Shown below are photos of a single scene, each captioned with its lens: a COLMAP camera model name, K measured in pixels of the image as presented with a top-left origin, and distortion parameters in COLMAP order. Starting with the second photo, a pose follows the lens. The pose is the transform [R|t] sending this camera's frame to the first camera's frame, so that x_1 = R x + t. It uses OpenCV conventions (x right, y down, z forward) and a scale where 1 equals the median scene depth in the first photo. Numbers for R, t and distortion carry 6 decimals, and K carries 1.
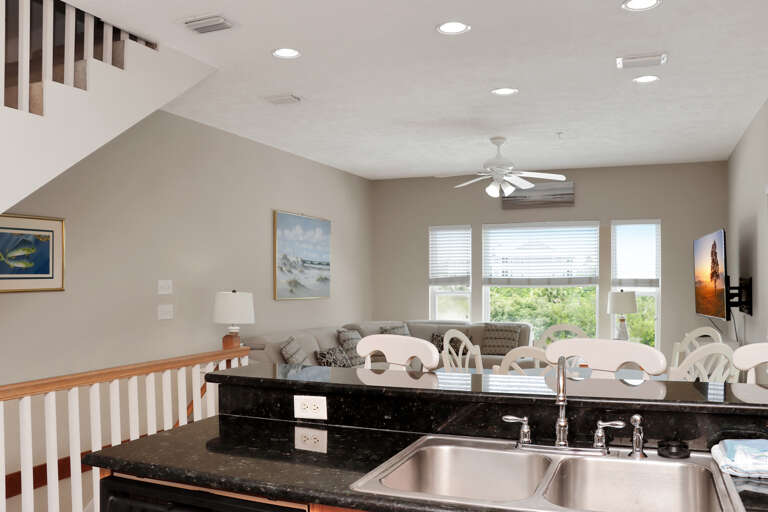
lens RADIAL K [[650.2, 0, 385.3], [0, 650.2, 281.3], [0, 0, 1]] dist [-0.123164, -0.000093]
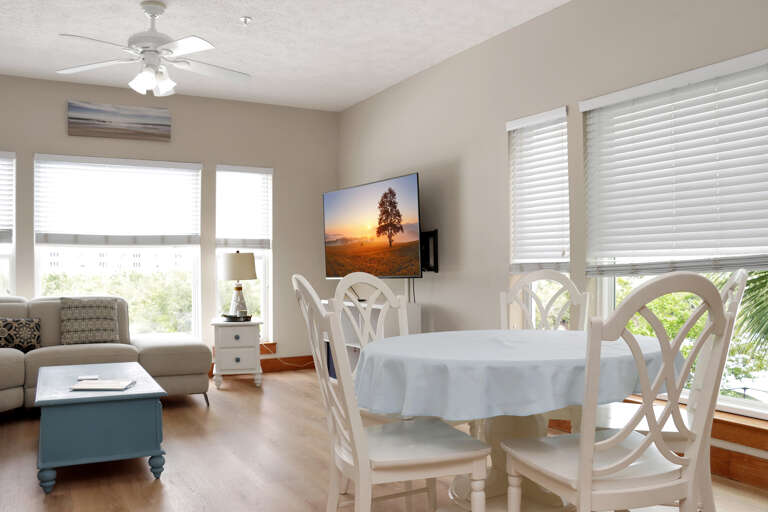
lens RADIAL K [[643.4, 0, 328.5], [0, 643.4, 271.2], [0, 0, 1]] dist [-0.069961, -0.003151]
pose [[0.669007, 0.002506, 0.743252, -0.158324], [0.001709, 0.999986, -0.004910, 0.044850], [-0.743254, 0.004555, 0.668994, 0.393078]]
